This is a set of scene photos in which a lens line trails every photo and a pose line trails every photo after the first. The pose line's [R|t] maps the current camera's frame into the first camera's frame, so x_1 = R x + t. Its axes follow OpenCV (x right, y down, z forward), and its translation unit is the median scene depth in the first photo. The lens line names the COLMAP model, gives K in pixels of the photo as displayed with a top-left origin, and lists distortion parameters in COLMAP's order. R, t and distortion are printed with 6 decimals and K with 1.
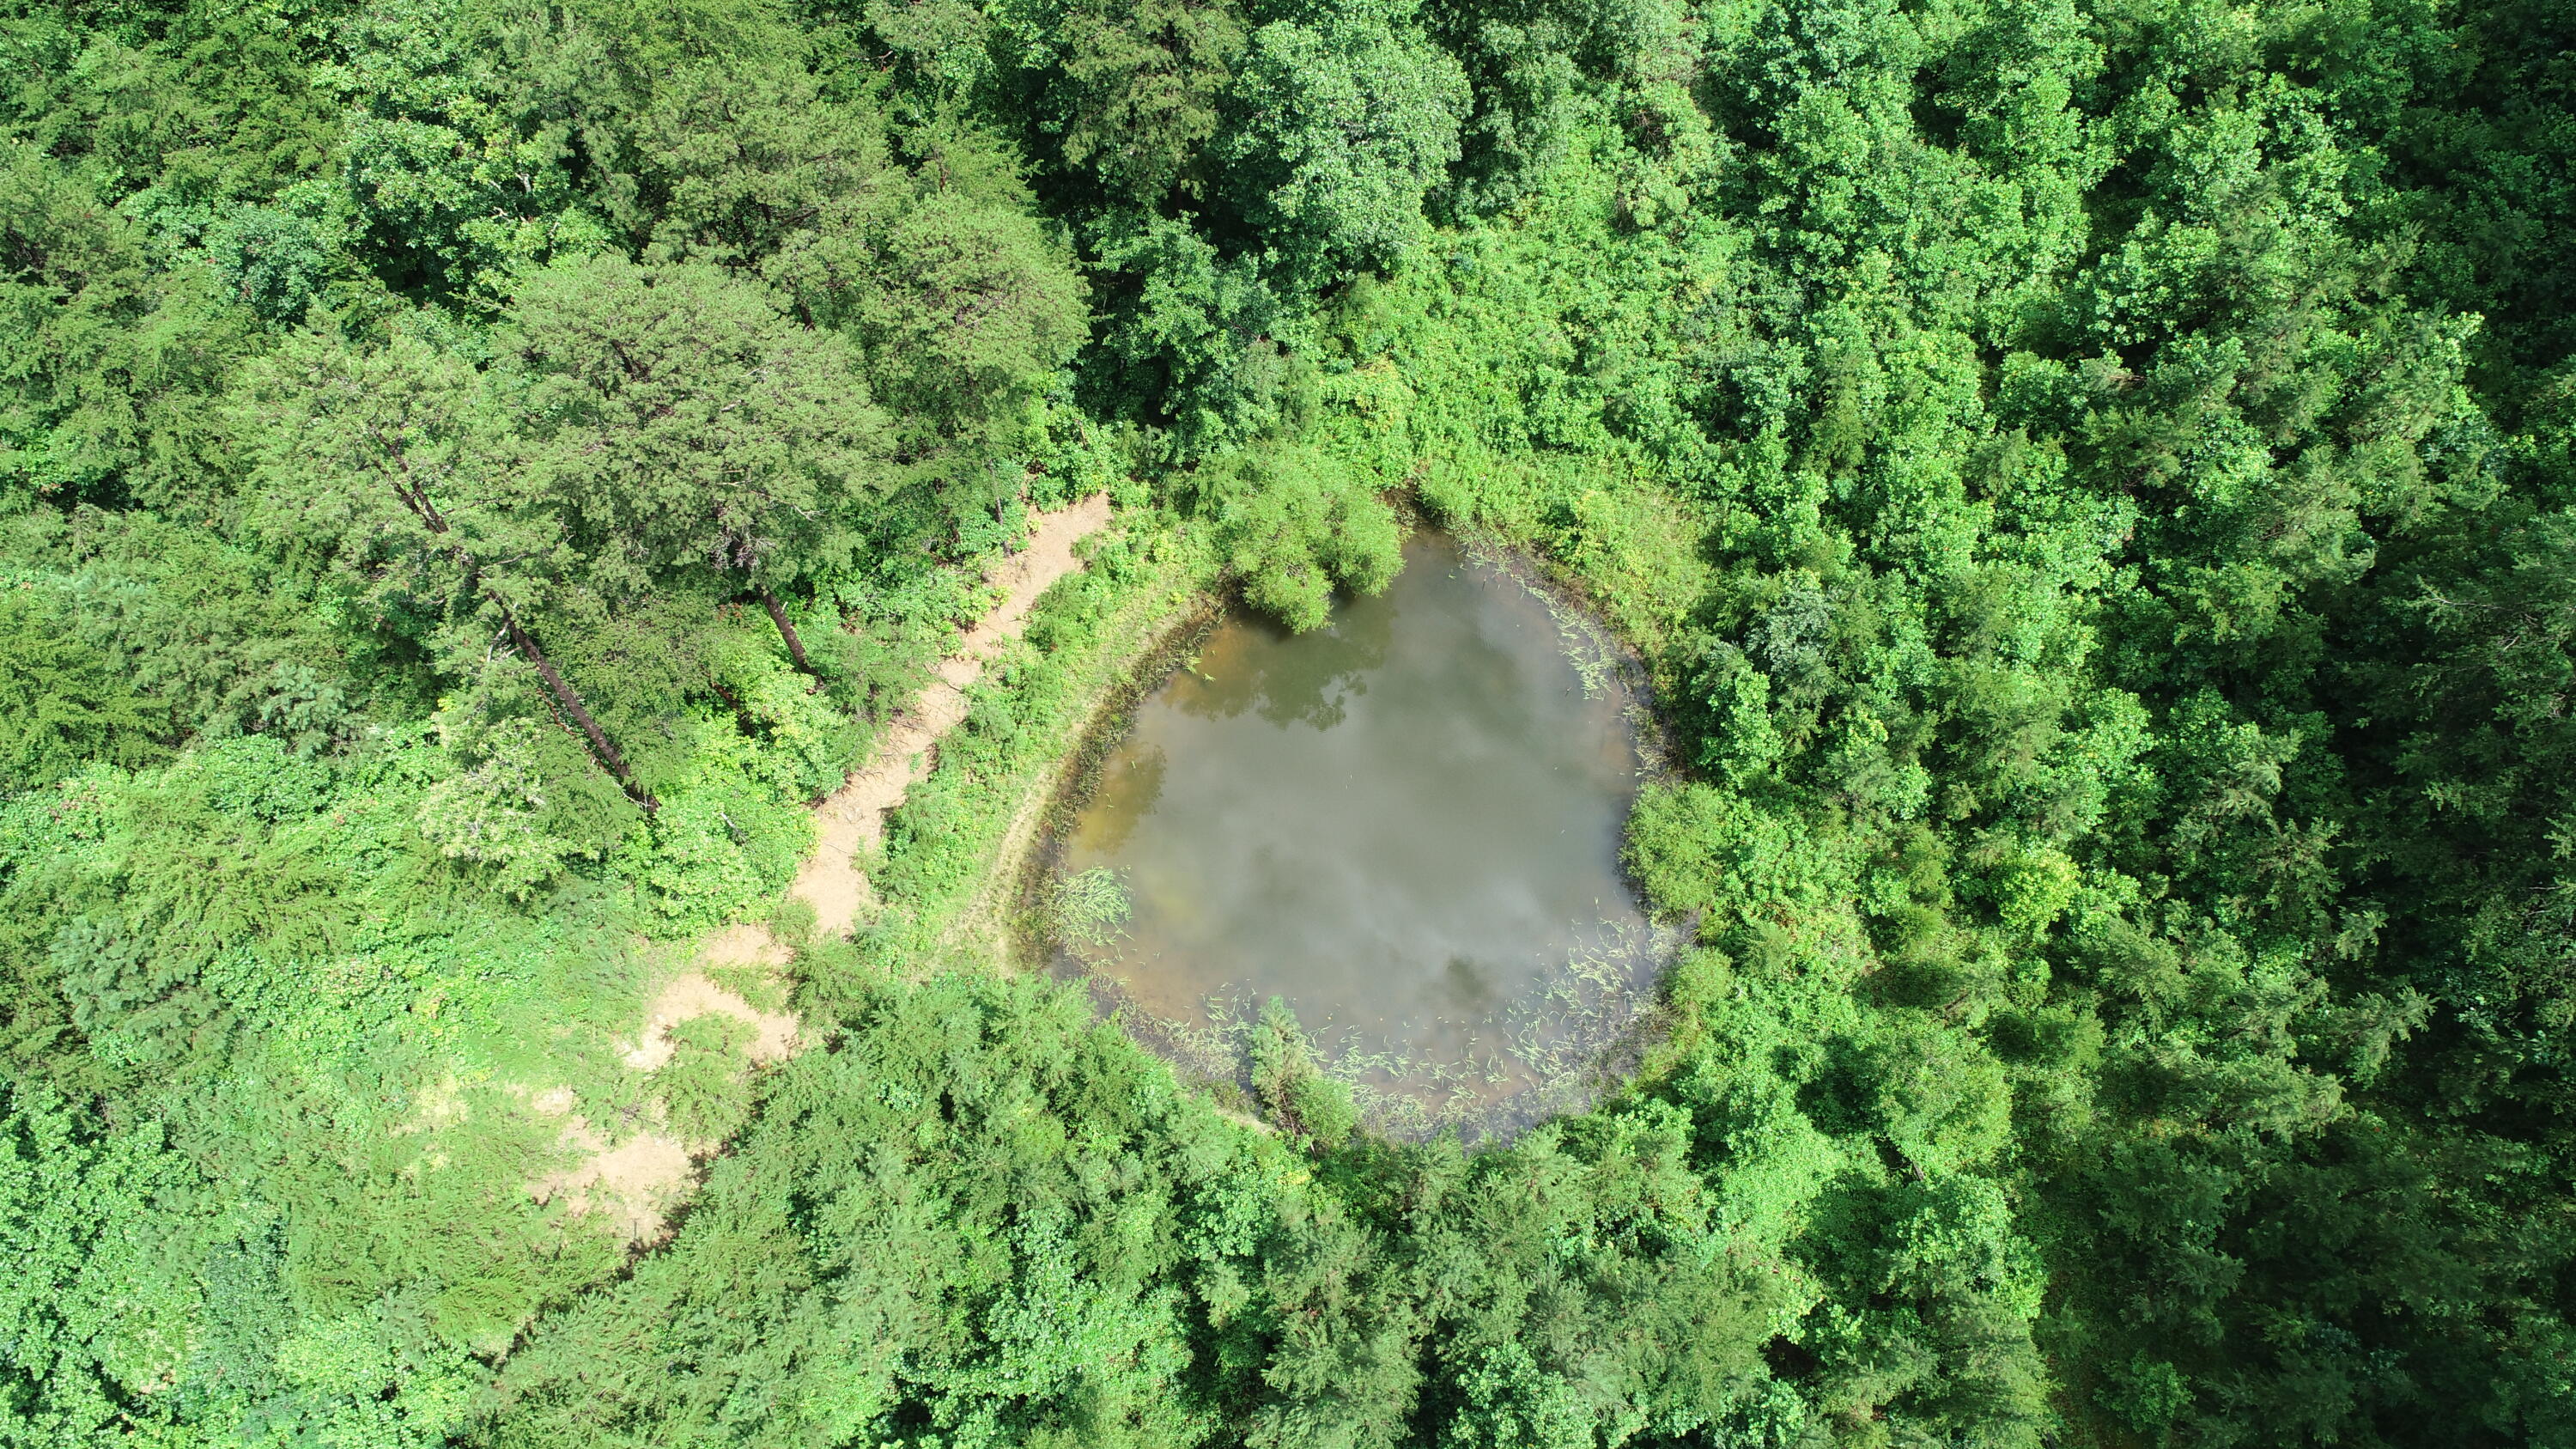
lens RADIAL K [[1747.1, 0, 1278.0], [0, 1747.1, 725.3], [0, 0, 1]] dist [0.002968, 0.003102]
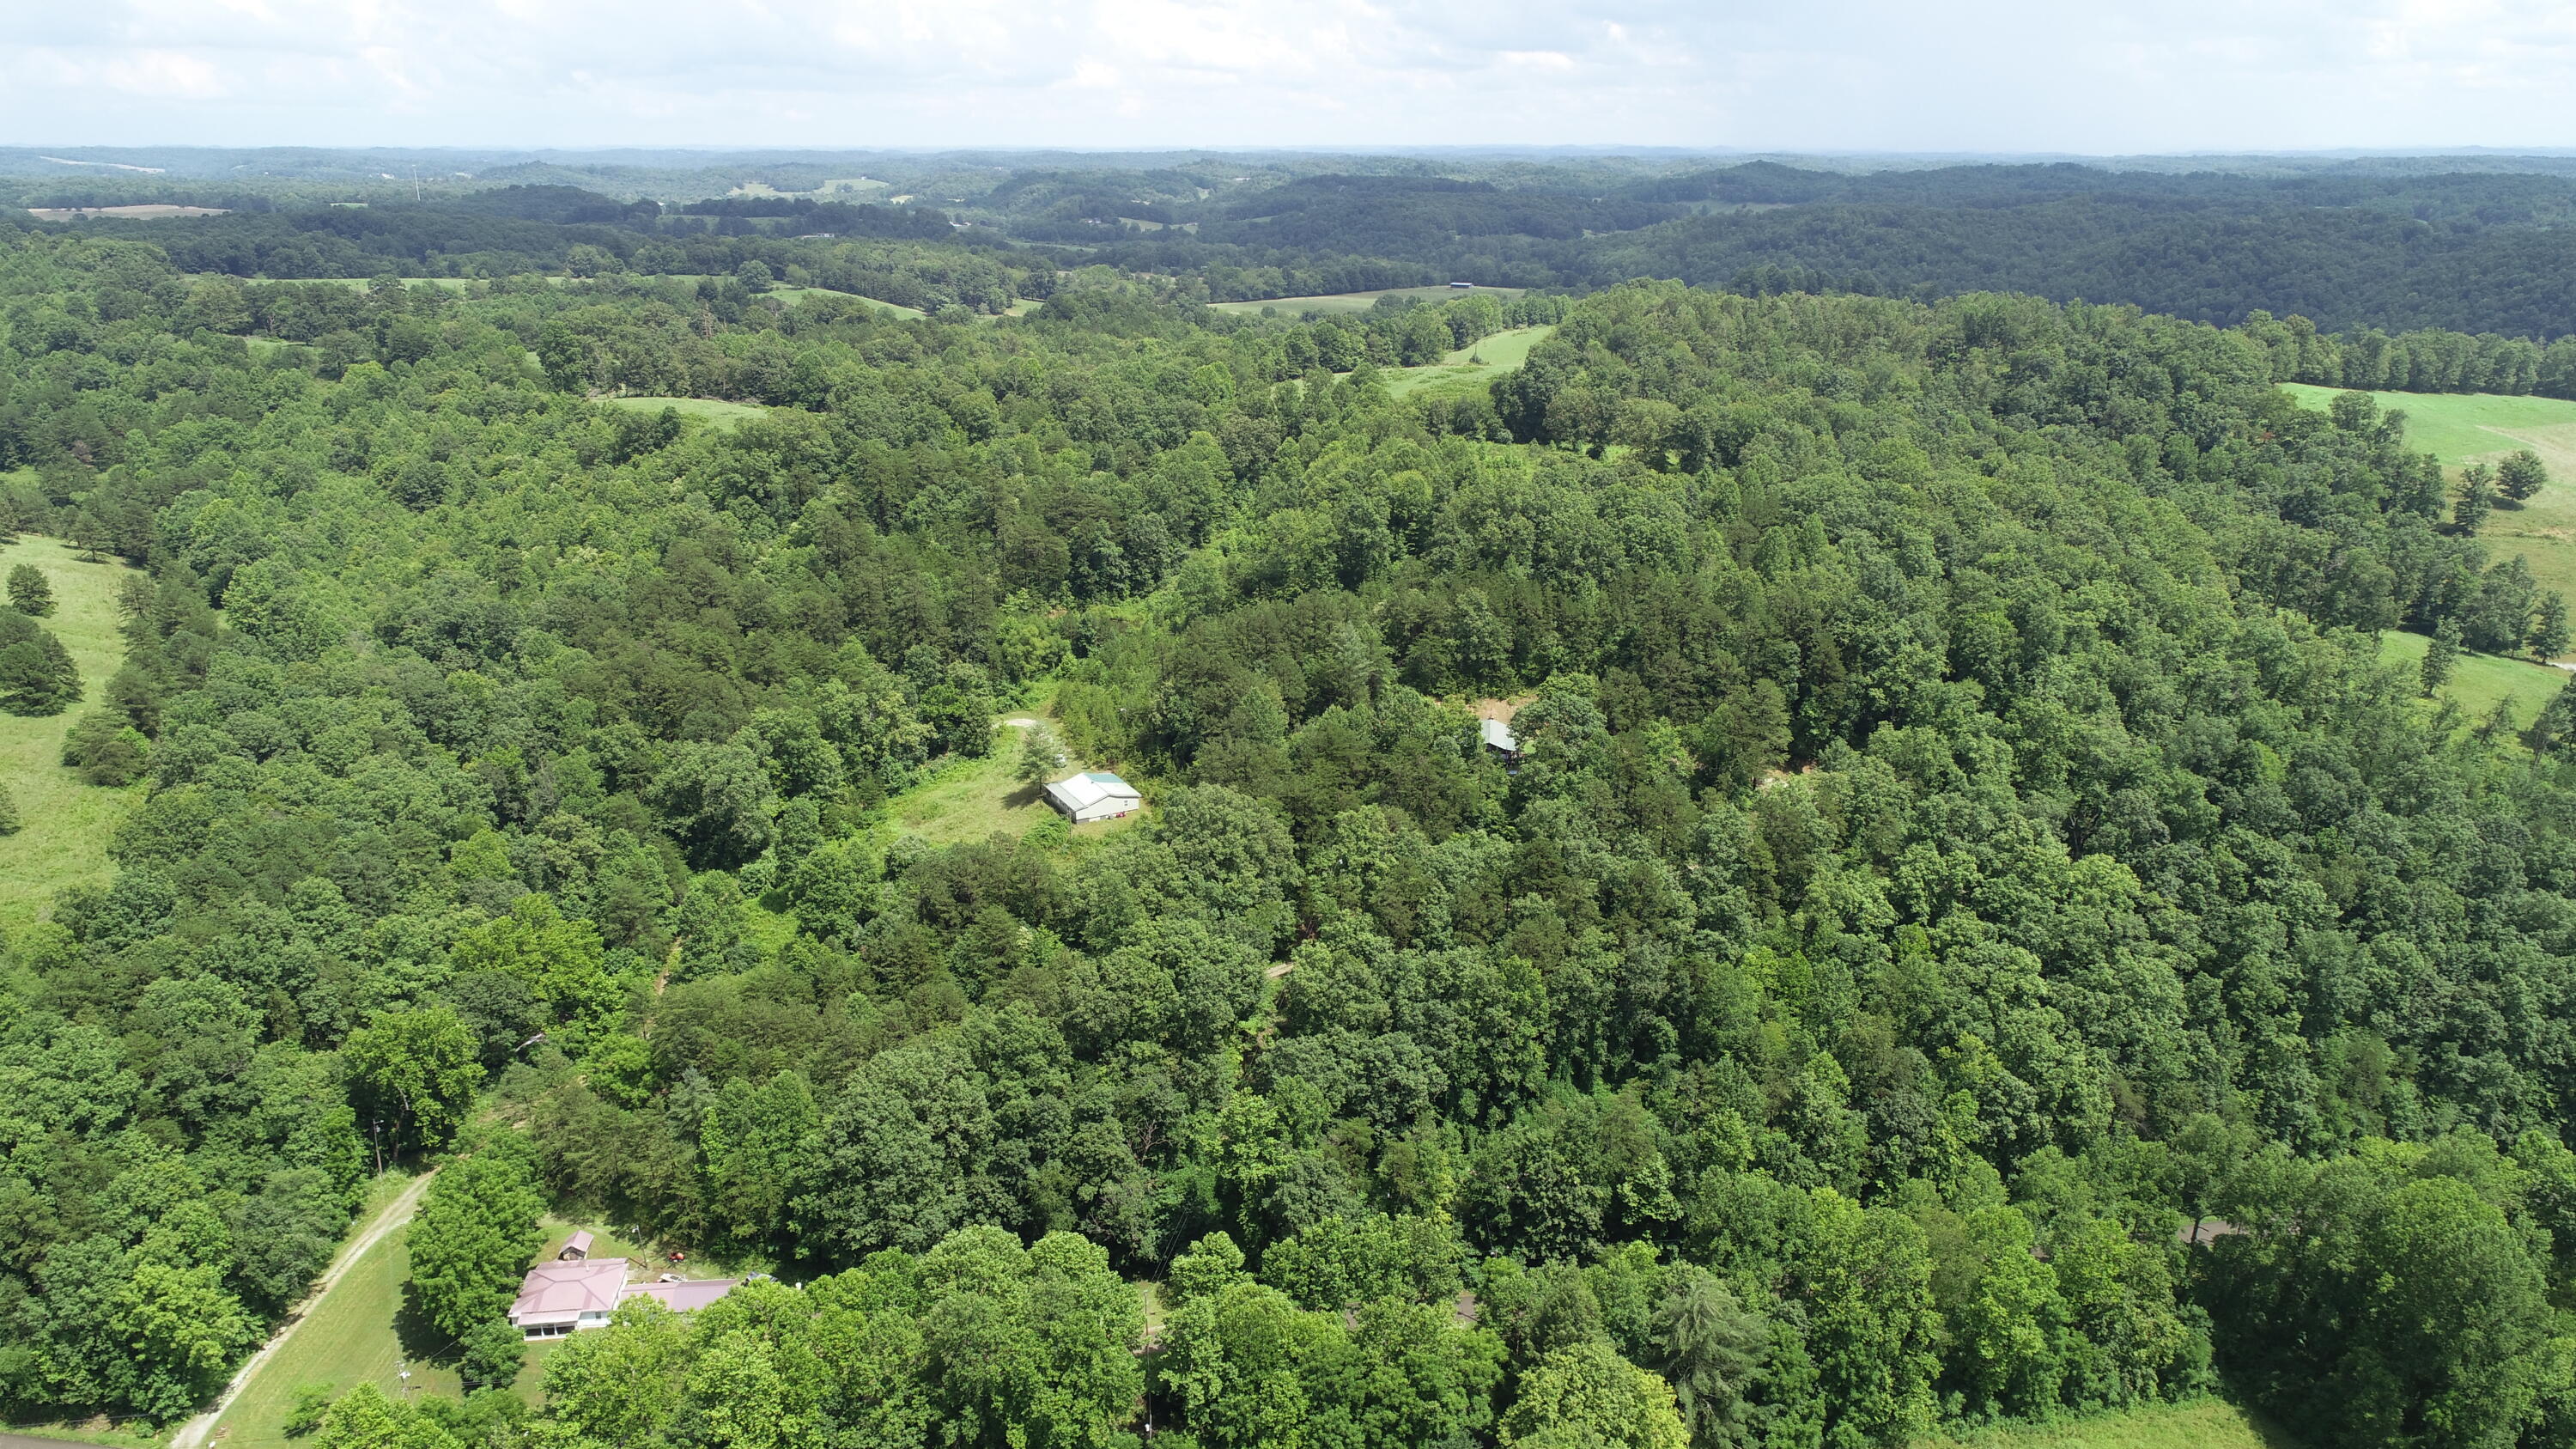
lens RADIAL K [[1747.1, 0, 1288.7], [0, 1747.1, 725.9], [0, 0, 1]] dist [0.002968, 0.003102]
pose [[0.986397, 0.046821, -0.157572, 1.854359], [-0.149405, 0.655116, -0.740609, 5.161219], [0.068552, 0.754076, 0.653200, -3.101732]]
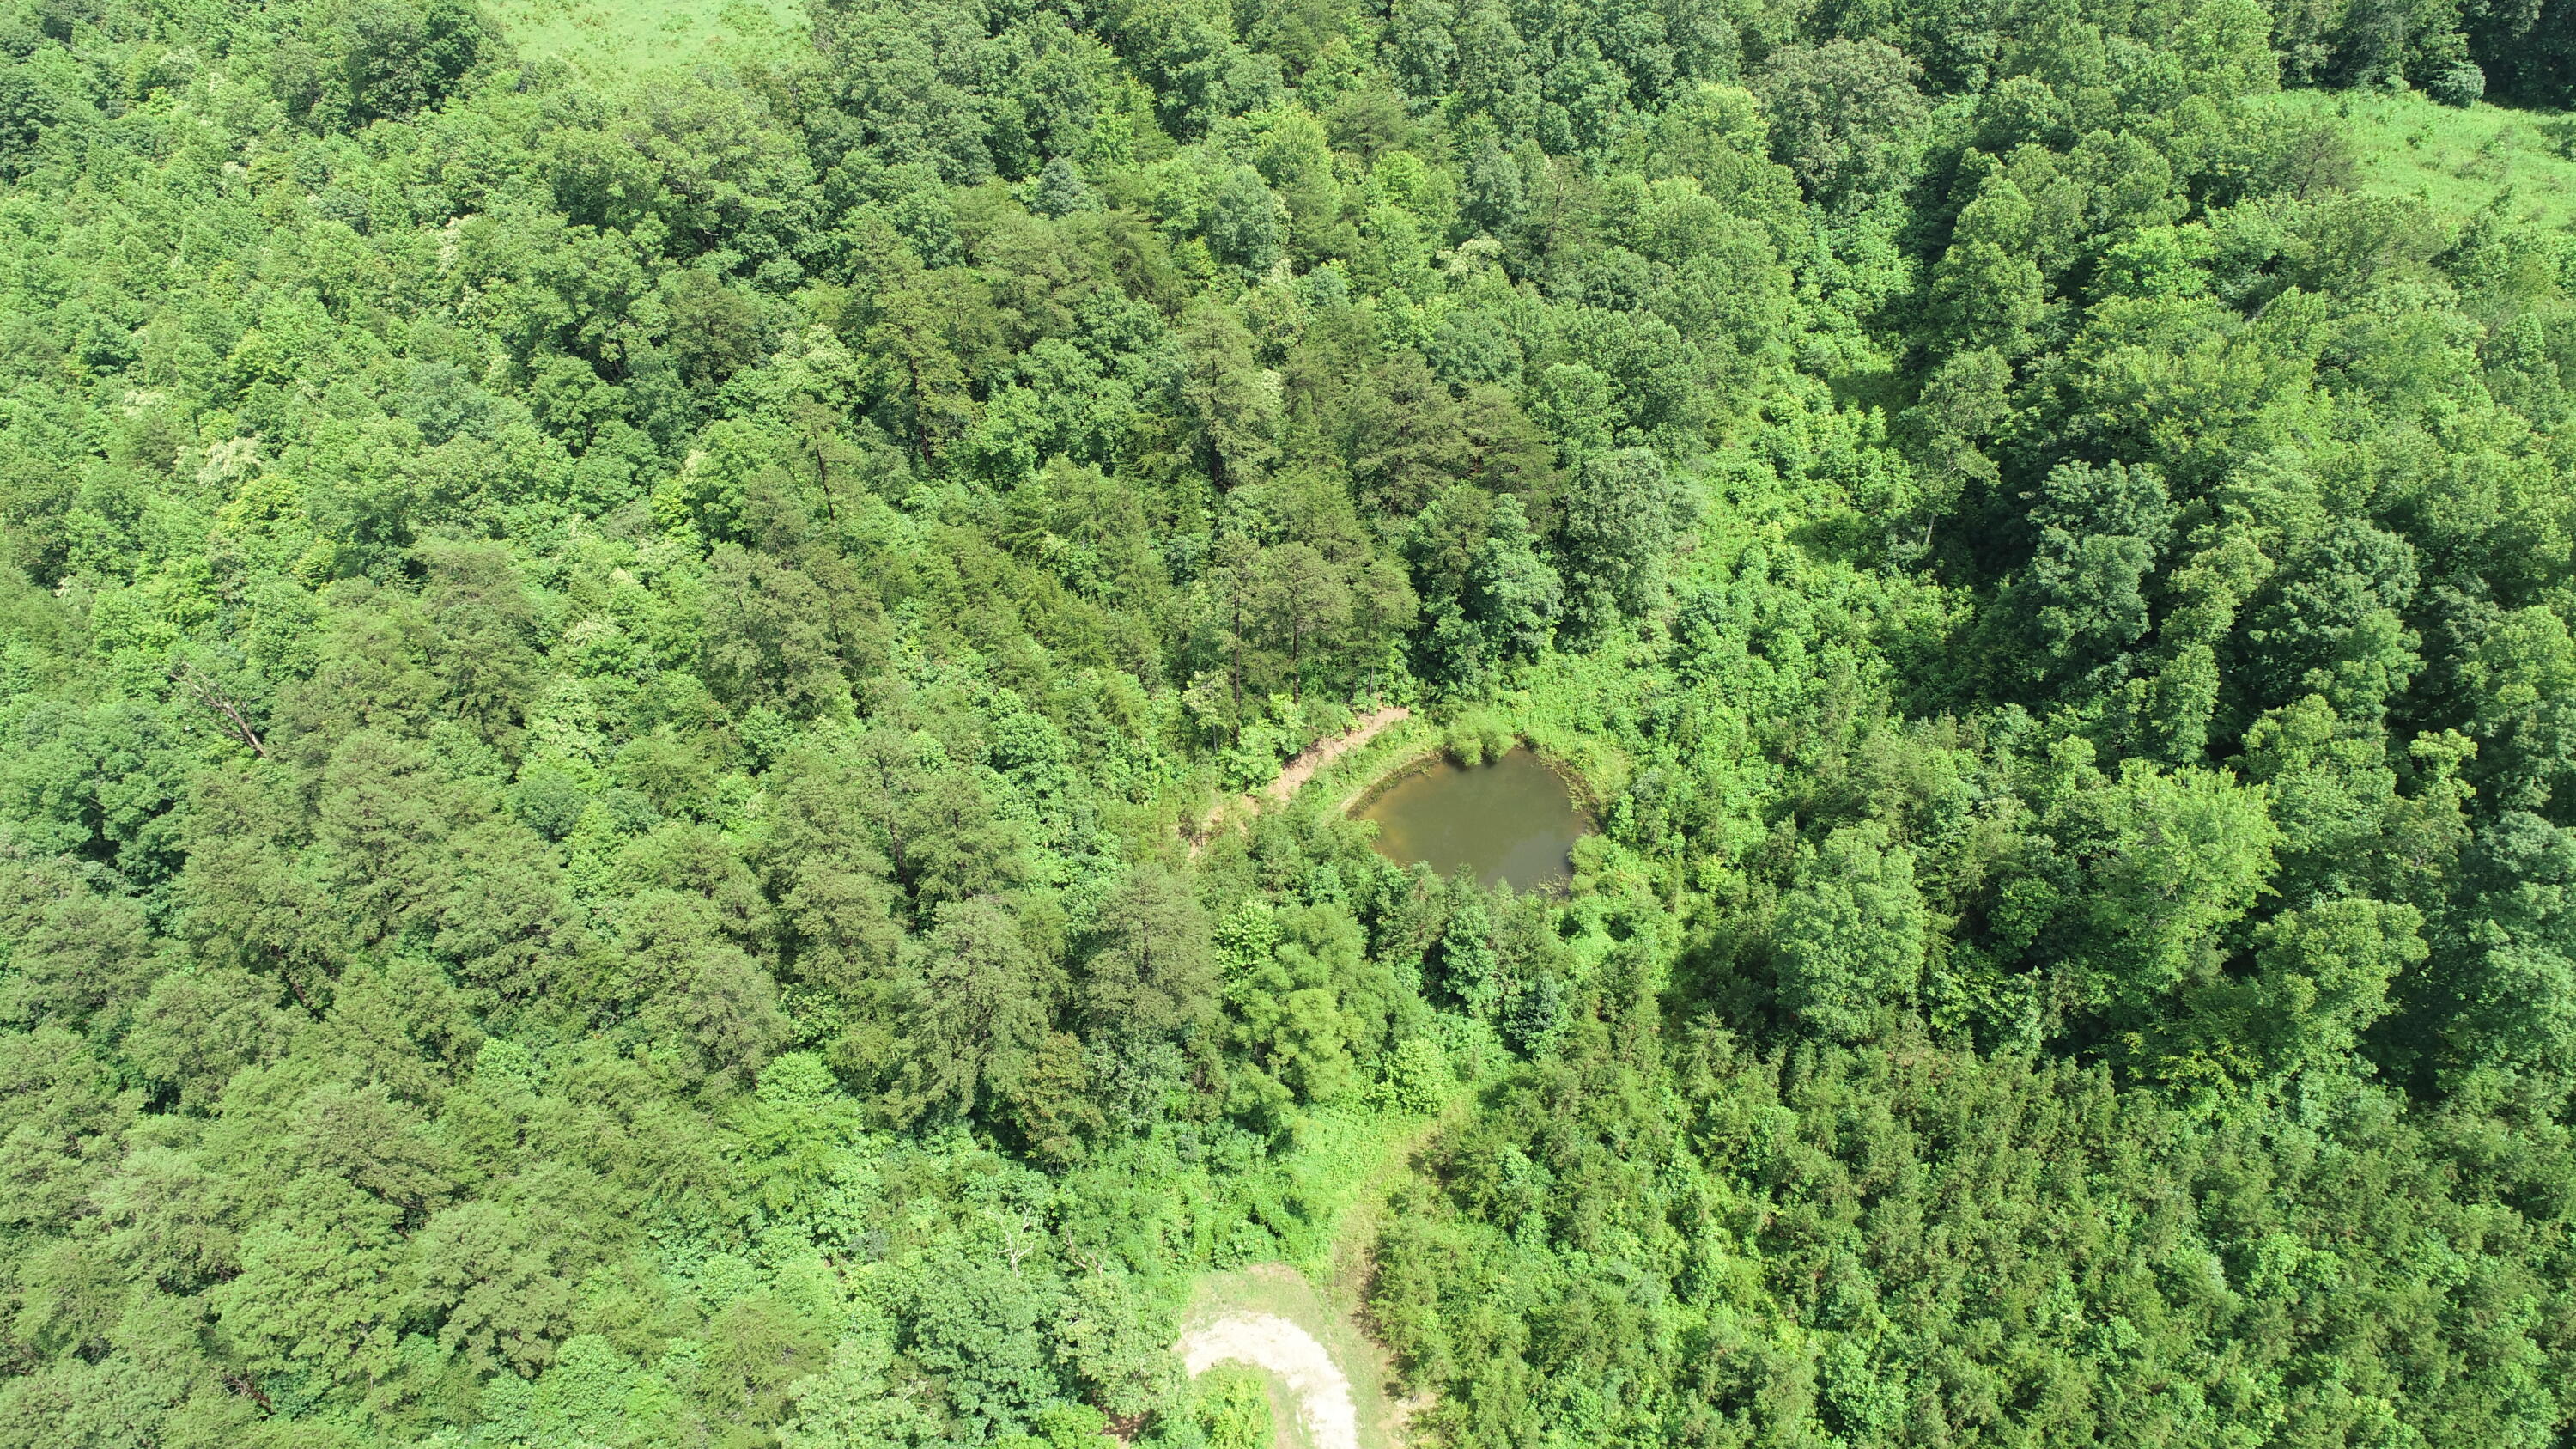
lens RADIAL K [[1747.1, 0, 1282.2], [0, 1747.1, 710.4], [0, 0, 1]] dist [0.002968, 0.003102]
pose [[0.954647, 0.189670, -0.229510, 0.332085], [-0.270314, 0.875272, -0.401036, 0.999094], [0.124819, 0.444888, 0.886846, -1.390284]]
